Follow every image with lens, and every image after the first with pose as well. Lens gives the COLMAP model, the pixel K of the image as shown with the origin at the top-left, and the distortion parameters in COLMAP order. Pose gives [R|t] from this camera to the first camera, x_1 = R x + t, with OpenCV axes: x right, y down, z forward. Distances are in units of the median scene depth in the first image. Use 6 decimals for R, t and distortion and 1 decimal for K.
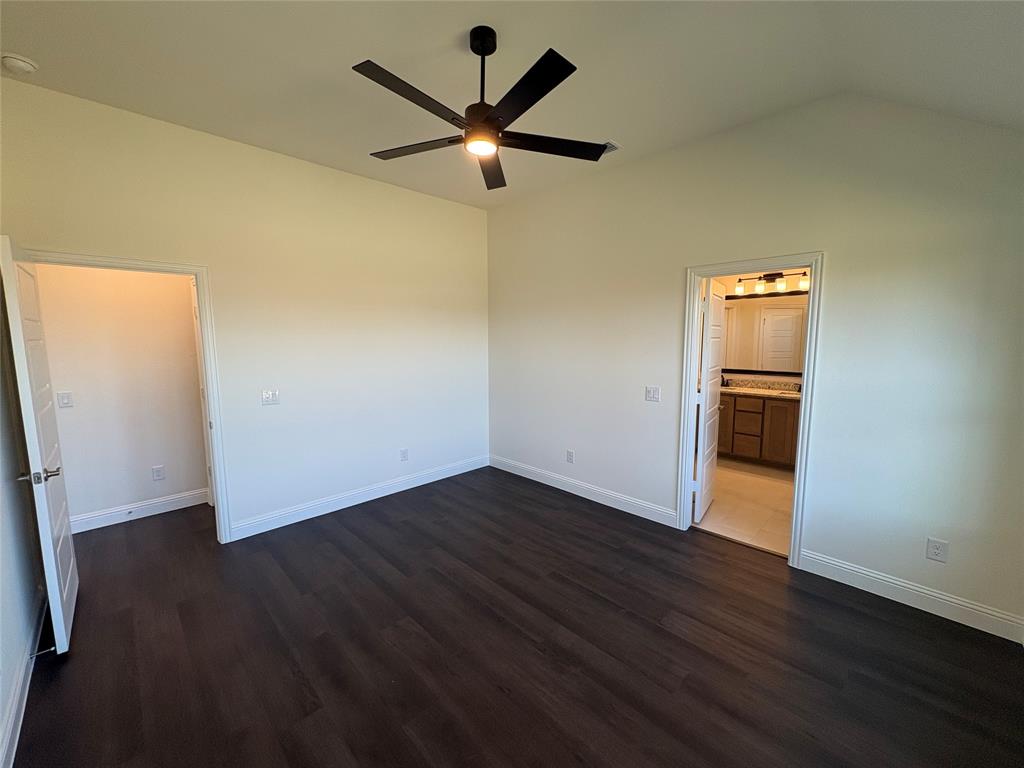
lens RADIAL K [[408.6, 0, 512.0], [0, 408.6, 384.0], [0, 0, 1]] dist [-0.000225, 0.000222]
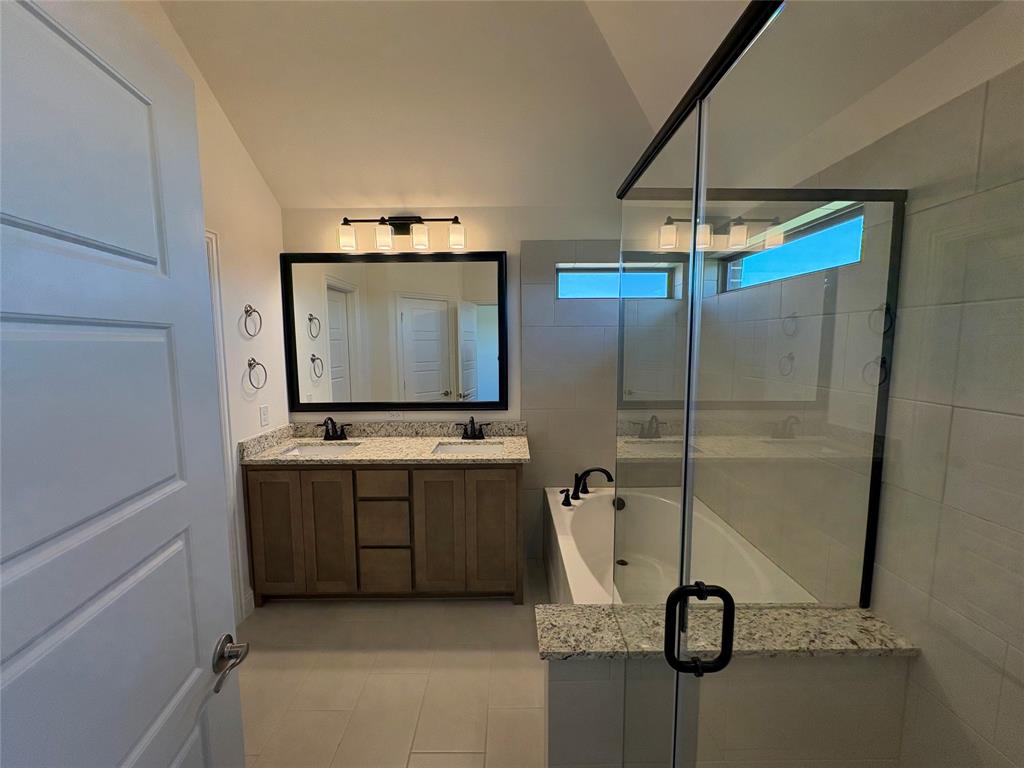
lens RADIAL K [[408.6, 0, 512.0], [0, 408.6, 384.0], [0, 0, 1]] dist [-0.000225, 0.000222]
pose [[0.698127, -0.070670, 0.712477, 0.358479], [0.081561, 0.996489, 0.018923, -0.057463], [-0.711313, 0.044900, 0.701440, 0.562864]]
